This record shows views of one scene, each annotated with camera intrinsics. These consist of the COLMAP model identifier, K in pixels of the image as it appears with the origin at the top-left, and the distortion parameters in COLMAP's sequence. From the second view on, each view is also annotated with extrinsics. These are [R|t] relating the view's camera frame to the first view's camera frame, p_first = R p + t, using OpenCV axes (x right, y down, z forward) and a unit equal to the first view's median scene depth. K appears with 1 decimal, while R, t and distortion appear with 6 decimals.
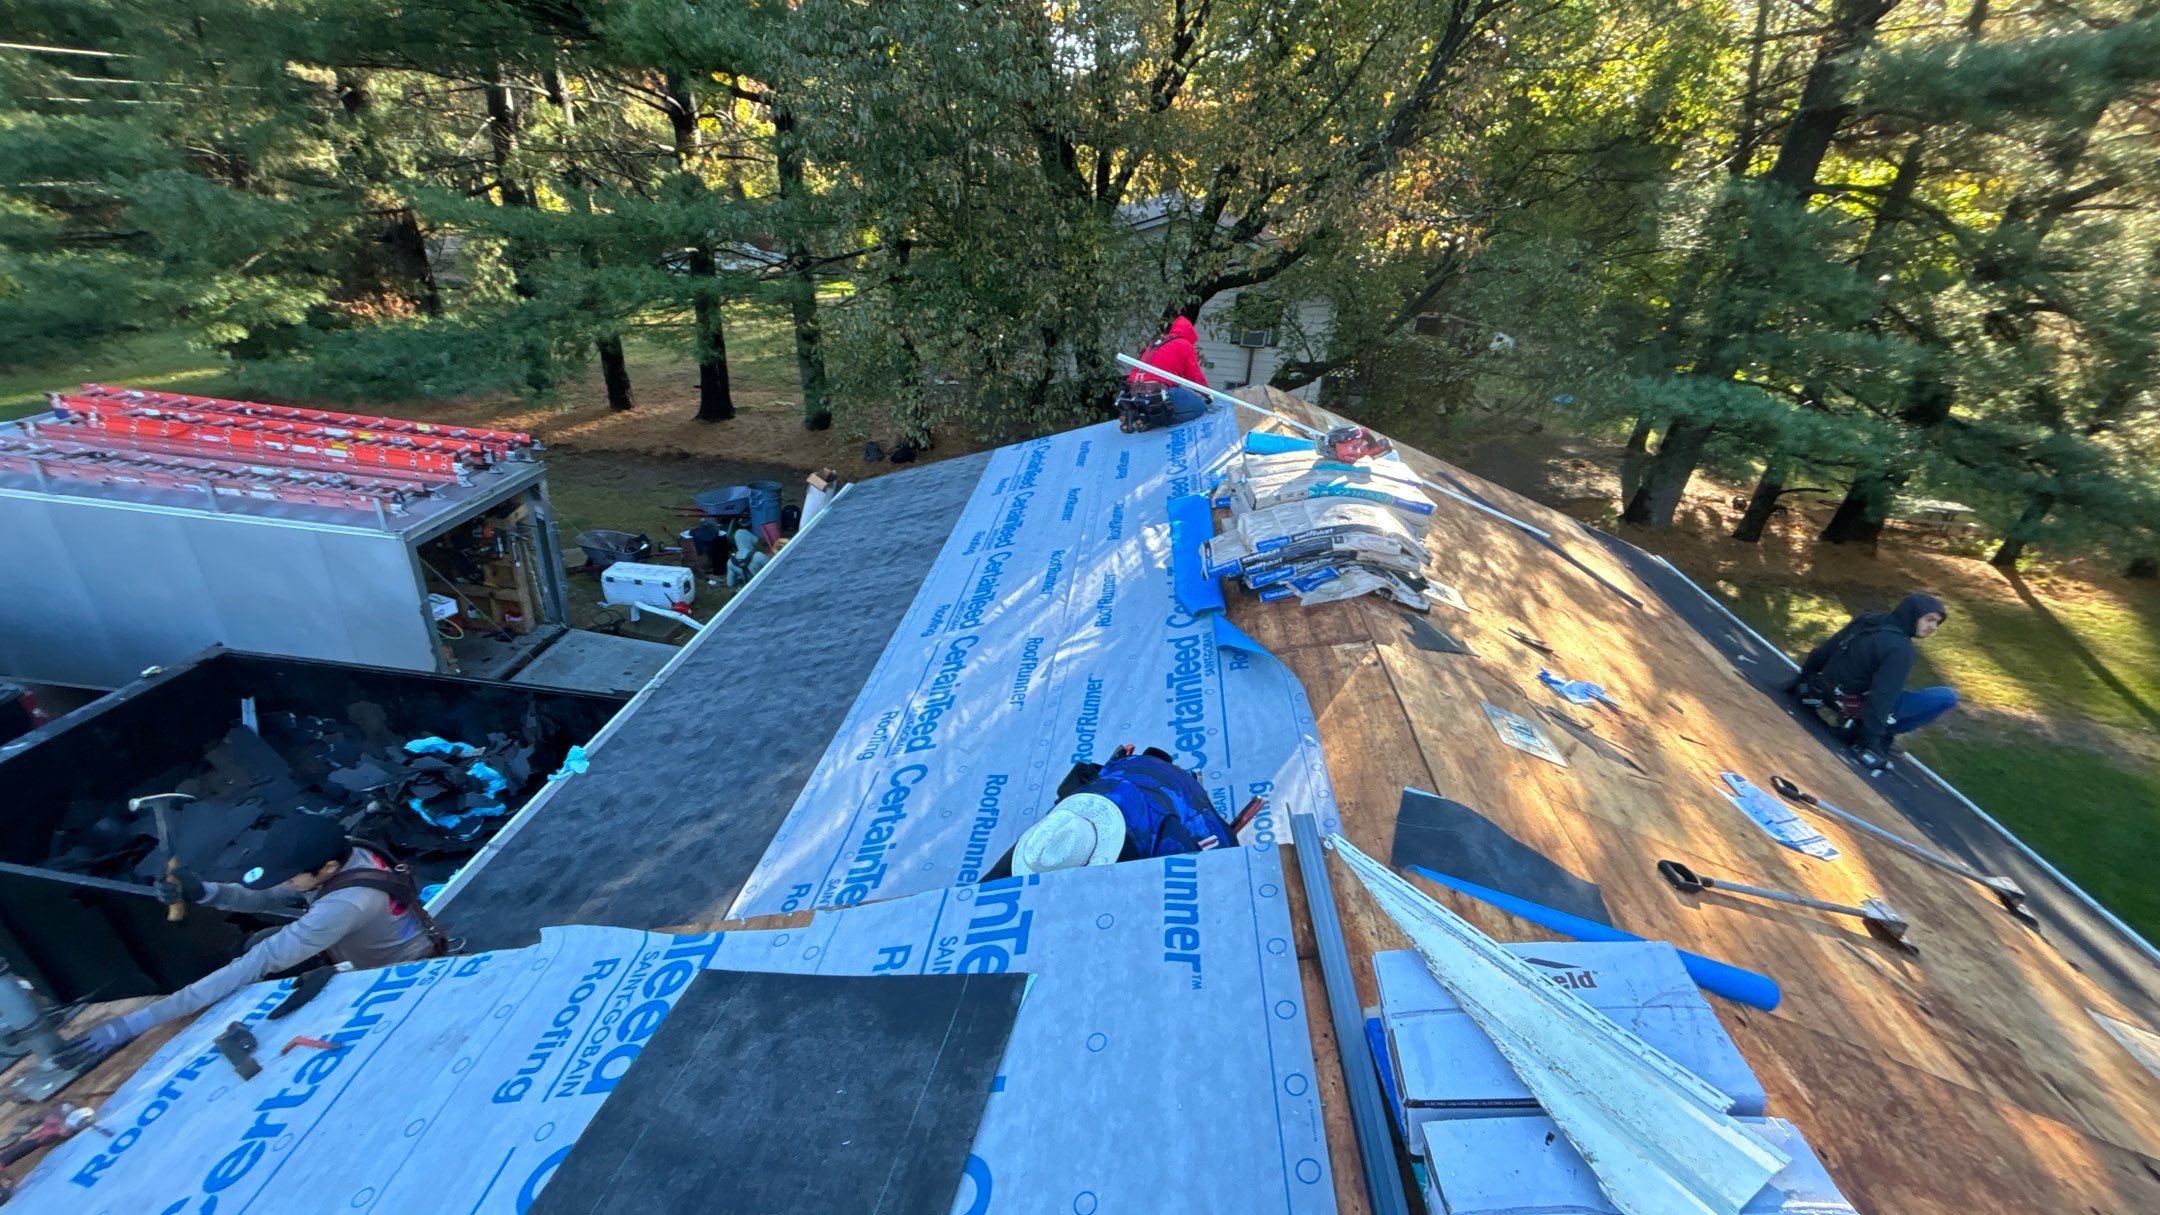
lens RADIAL K [[871.4, 0, 1089.8], [0, 871.4, 586.6], [0, 0, 1]] dist [-0.004719, 0.003105]
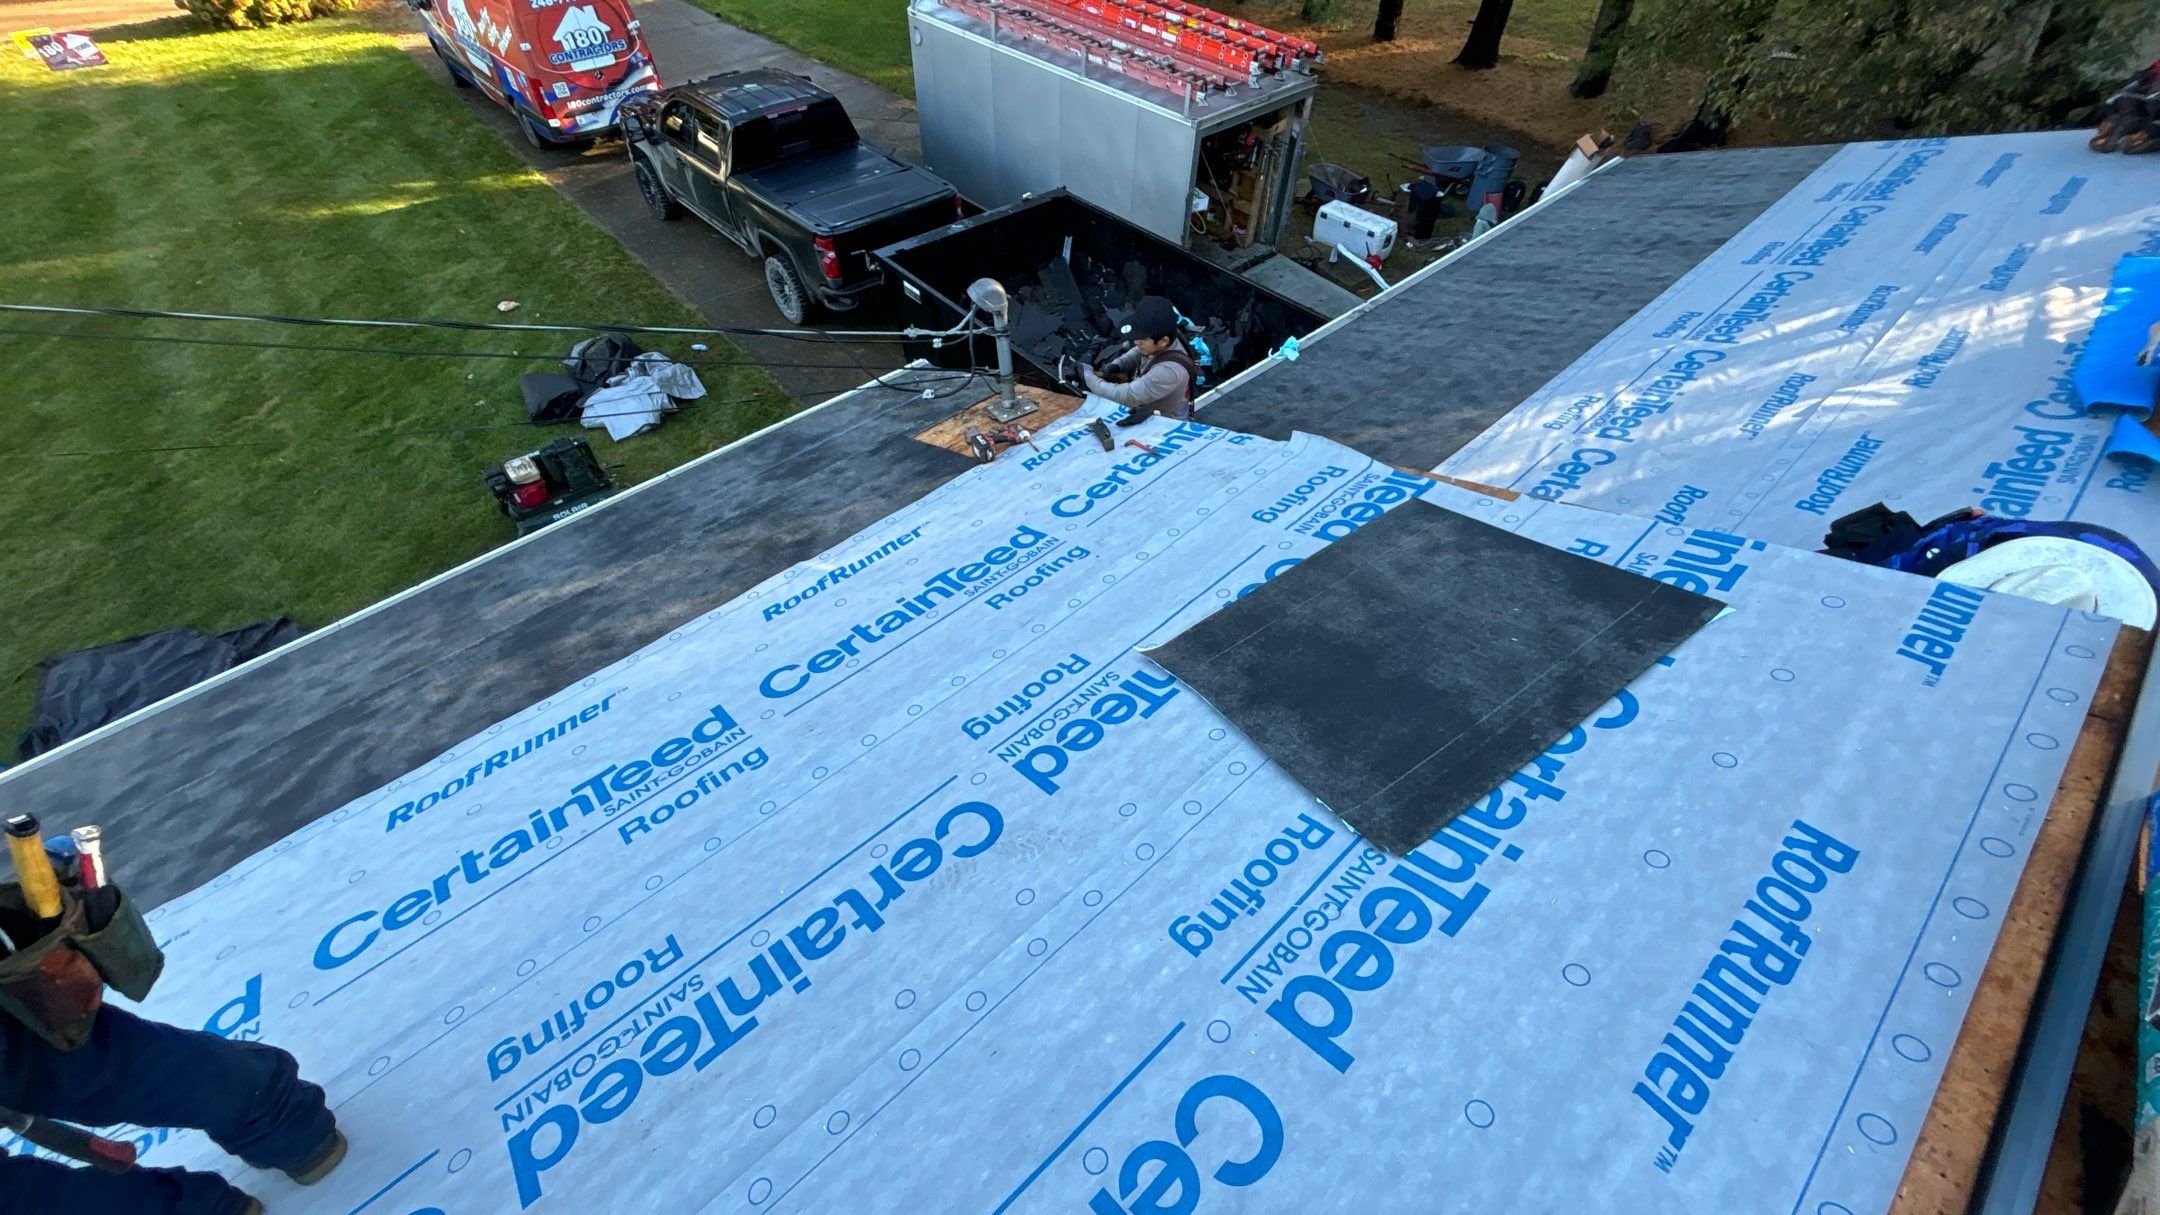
lens RADIAL K [[871.4, 0, 1076.1], [0, 871.4, 611.1], [0, 0, 1]] dist [-0.004719, 0.003105]
pose [[0.726598, 0.463295, -0.507359, -0.043995], [-0.257215, 0.868170, 0.424407, 0.085364], [0.637099, -0.177874, 0.749977, -0.124397]]
